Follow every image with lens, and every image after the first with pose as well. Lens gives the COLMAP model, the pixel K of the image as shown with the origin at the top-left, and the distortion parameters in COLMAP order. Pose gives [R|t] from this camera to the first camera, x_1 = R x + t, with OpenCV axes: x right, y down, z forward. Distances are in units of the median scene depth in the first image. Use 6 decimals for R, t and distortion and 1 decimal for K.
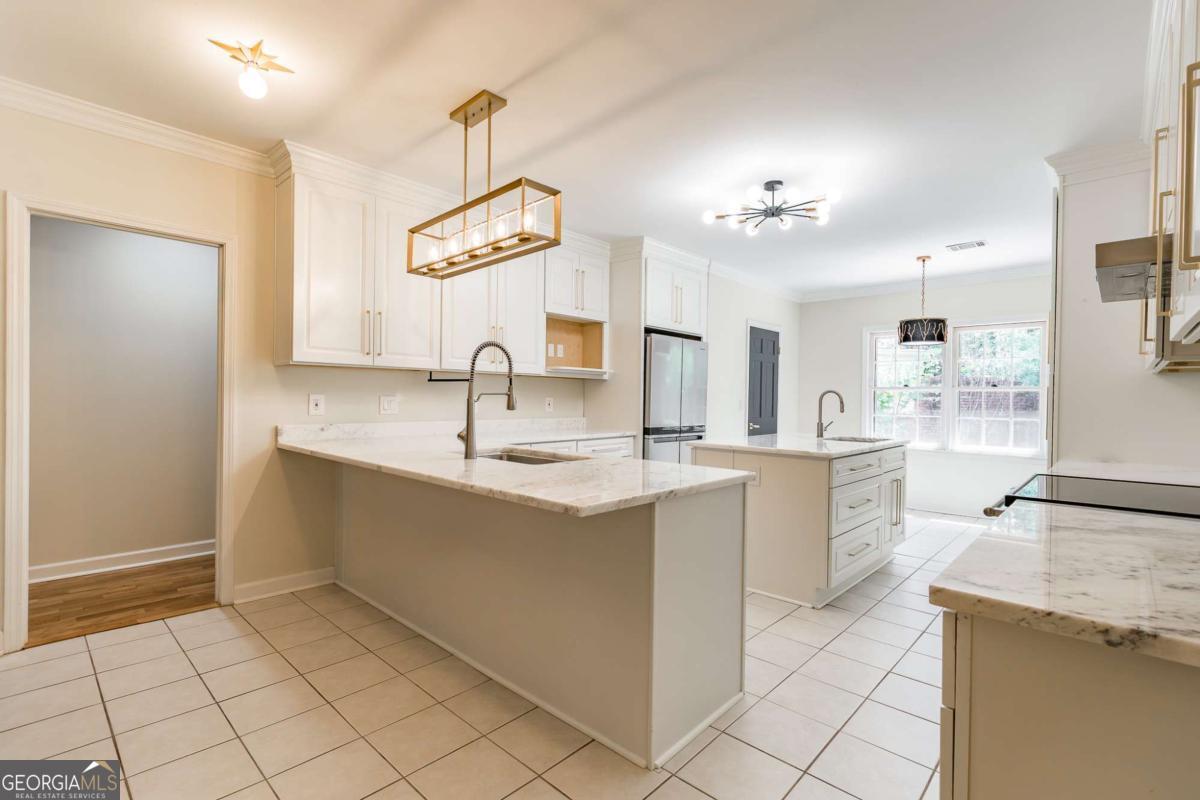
lens RADIAL K [[537.6, 0, 594.6], [0, 537.6, 406.5], [0, 0, 1]] dist [0.001018, -0.000779]
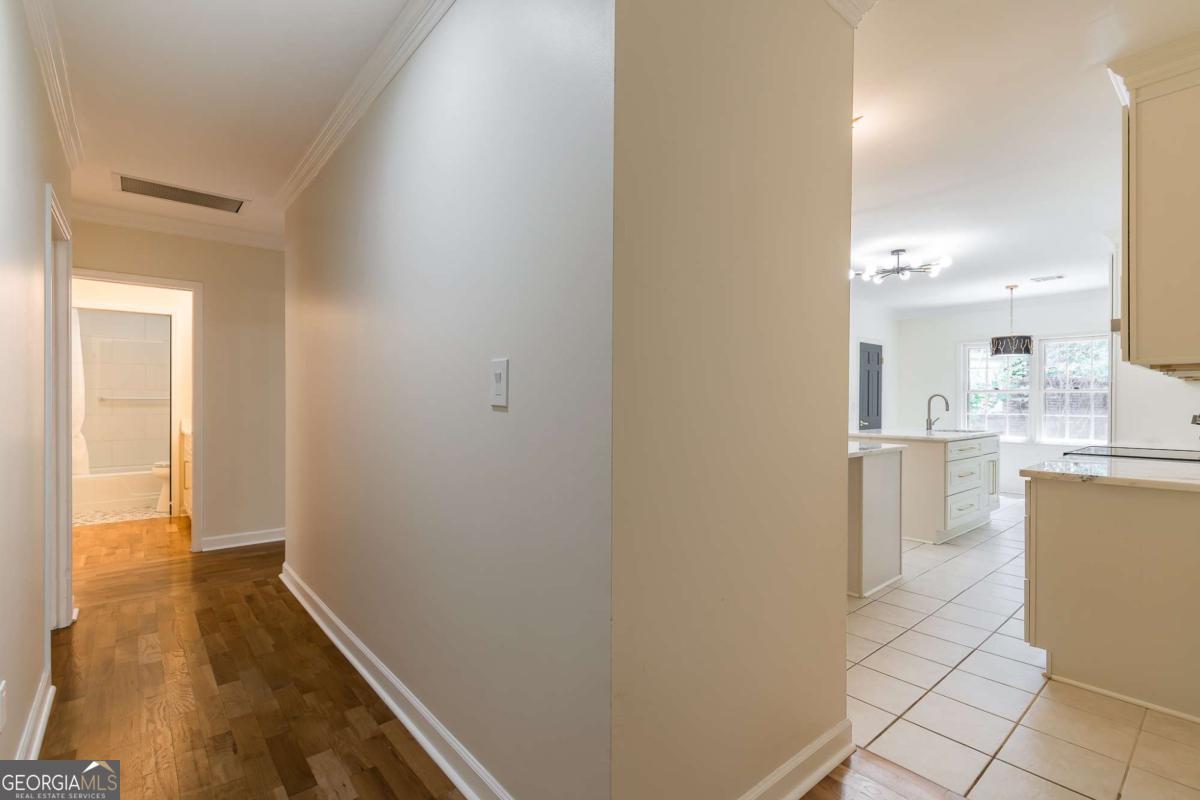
lens RADIAL K [[537.6, 0, 593.9], [0, 537.6, 403.4], [0, 0, 1]] dist [0.001018, -0.000779]
pose [[0.993863, -0.006806, -0.110407, -0.214182], [0.005597, 0.999921, -0.011254, 0.002277], [0.110474, 0.010567, 0.993823, -0.342637]]
